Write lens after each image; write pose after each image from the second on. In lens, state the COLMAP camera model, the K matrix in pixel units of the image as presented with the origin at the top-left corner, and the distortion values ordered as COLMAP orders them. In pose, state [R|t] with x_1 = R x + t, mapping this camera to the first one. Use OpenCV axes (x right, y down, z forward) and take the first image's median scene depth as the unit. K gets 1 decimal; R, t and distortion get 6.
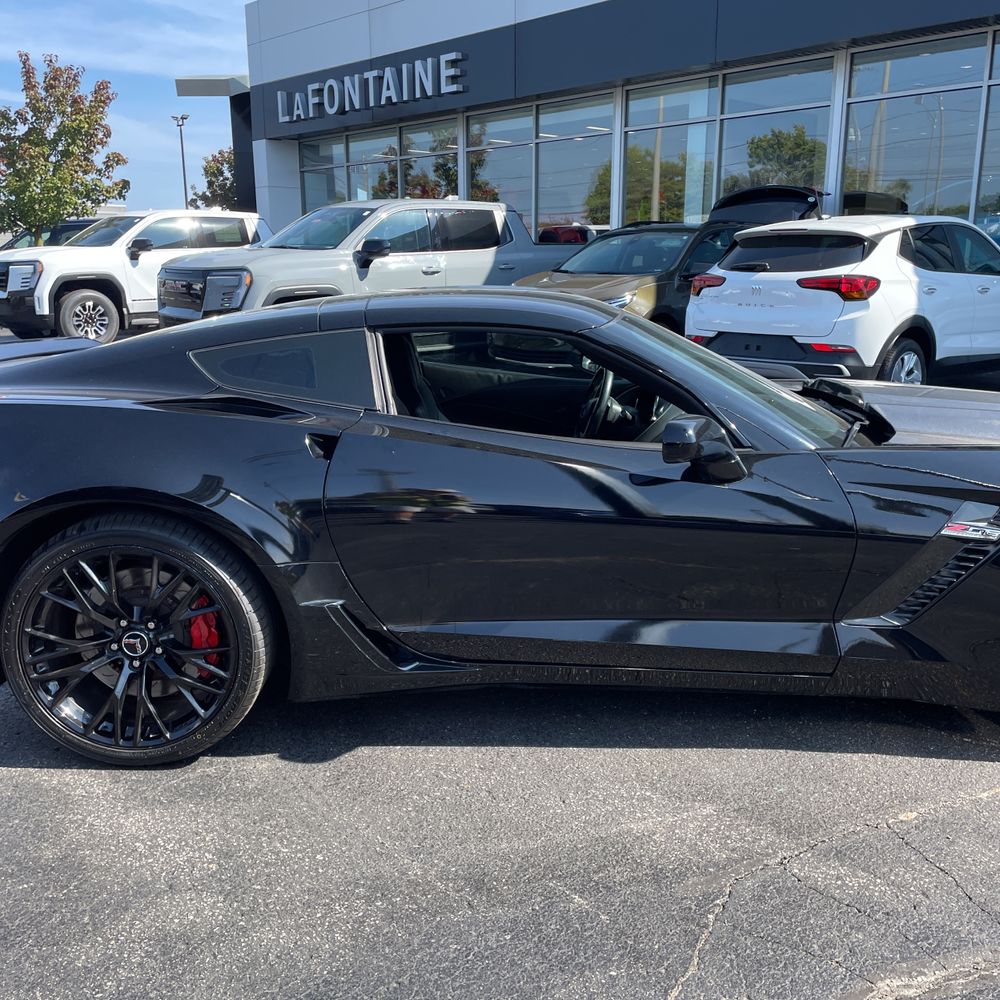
lens RADIAL K [[1018.1, 0, 503.8], [0, 1018.1, 502.3], [0, 0, 1]] dist [0.026849, 0.000000]
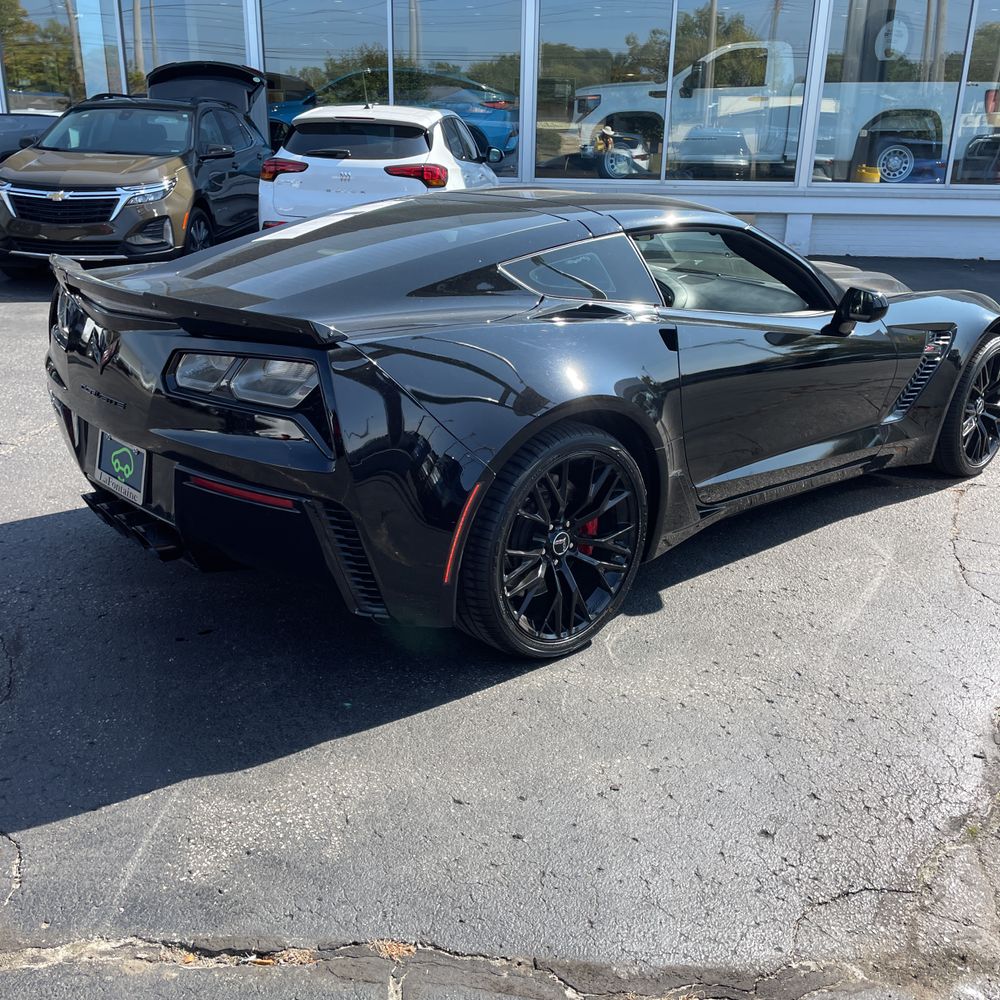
lens RADIAL K [[1018.1, 0, 500.3], [0, 1018.1, 506.3], [0, 0, 1]] dist [0.026849, 0.000000]
pose [[0.747471, -0.203960, 0.632208, -0.379223], [0.125899, 0.977946, 0.166647, -0.030672], [-0.652255, -0.044970, 0.756665, 0.080292]]
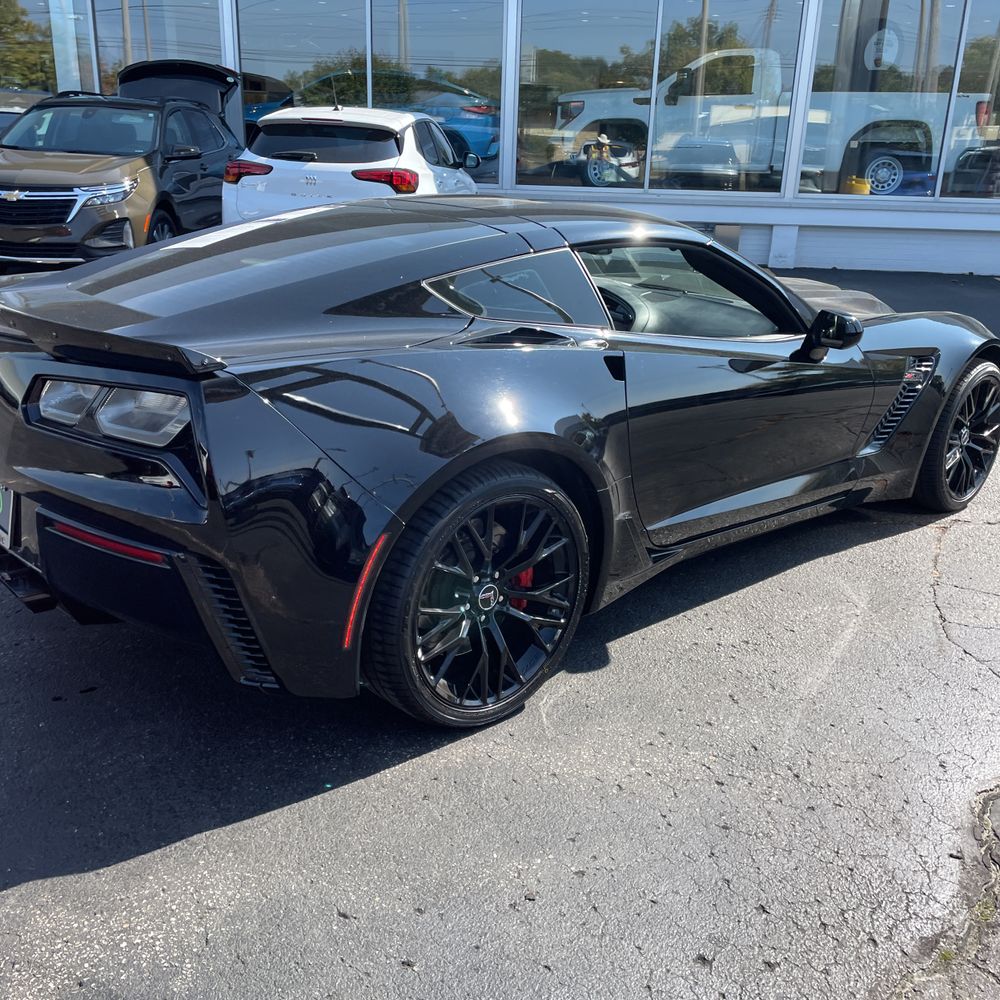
lens RADIAL K [[1018.1, 0, 495.9], [0, 1018.1, 503.5], [0, 0, 1]] dist [0.026849, 0.000000]
pose [[0.746856, -0.189048, 0.637547, -0.331636], [0.112080, 0.980809, 0.159537, -0.034571], [-0.655472, -0.047694, 0.753712, 0.098801]]
